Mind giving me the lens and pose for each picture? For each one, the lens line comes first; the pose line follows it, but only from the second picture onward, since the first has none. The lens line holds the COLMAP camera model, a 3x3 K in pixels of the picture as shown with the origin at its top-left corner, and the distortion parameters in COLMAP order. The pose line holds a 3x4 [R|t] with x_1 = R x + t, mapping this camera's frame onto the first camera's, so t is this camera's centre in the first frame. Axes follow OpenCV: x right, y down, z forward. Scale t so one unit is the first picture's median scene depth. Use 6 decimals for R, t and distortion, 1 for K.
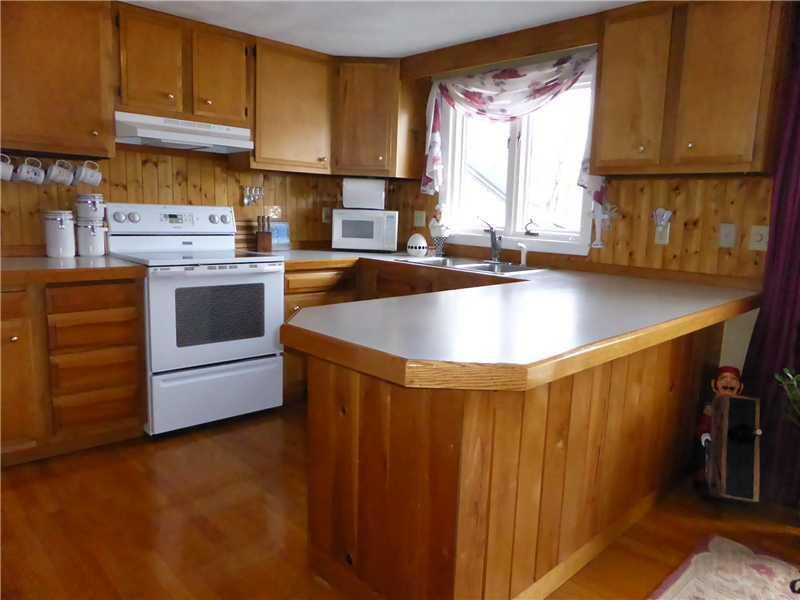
lens RADIAL K [[579.6, 0, 400.4], [0, 579.6, 296.2], [0, 0, 1]] dist [-0.015950, 0.023939]
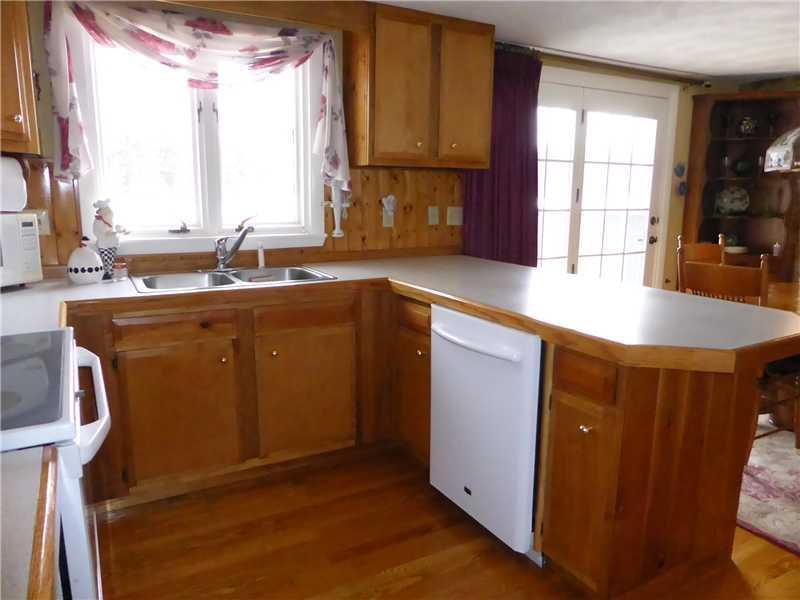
lens RADIAL K [[579.6, 0, 403.1], [0, 579.6, 300.7], [0, 0, 1]] dist [-0.015950, 0.023939]
pose [[0.242627, -0.211476, 0.946789, -0.542202], [0.150834, 0.972306, 0.178522, -0.123972], [-0.958322, 0.099493, 0.267806, 0.570511]]
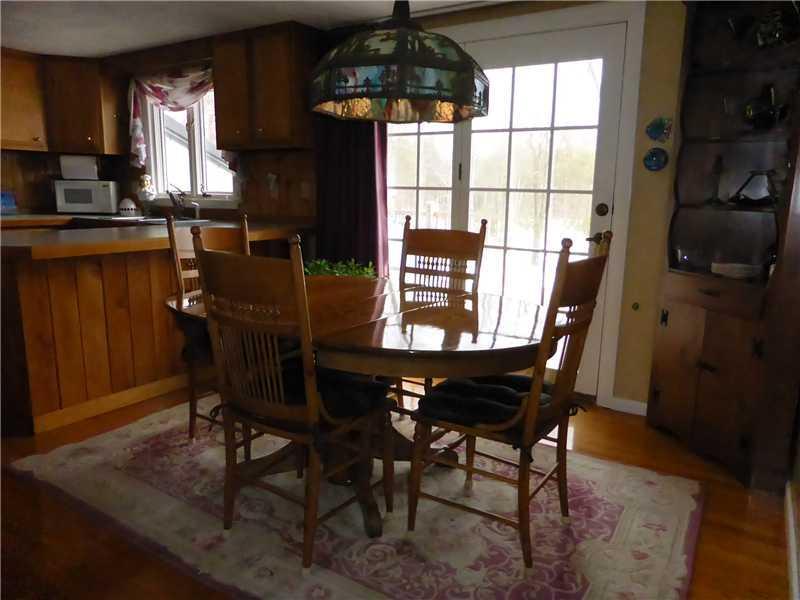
lens RADIAL K [[579.6, 0, 395.0], [0, 579.6, 300.7], [0, 0, 1]] dist [-0.015950, 0.023939]
pose [[0.974585, -0.058328, 0.216290, 0.348944], [0.049971, 0.997785, 0.043910, 0.098842], [-0.218372, -0.031986, 0.975341, -0.411883]]
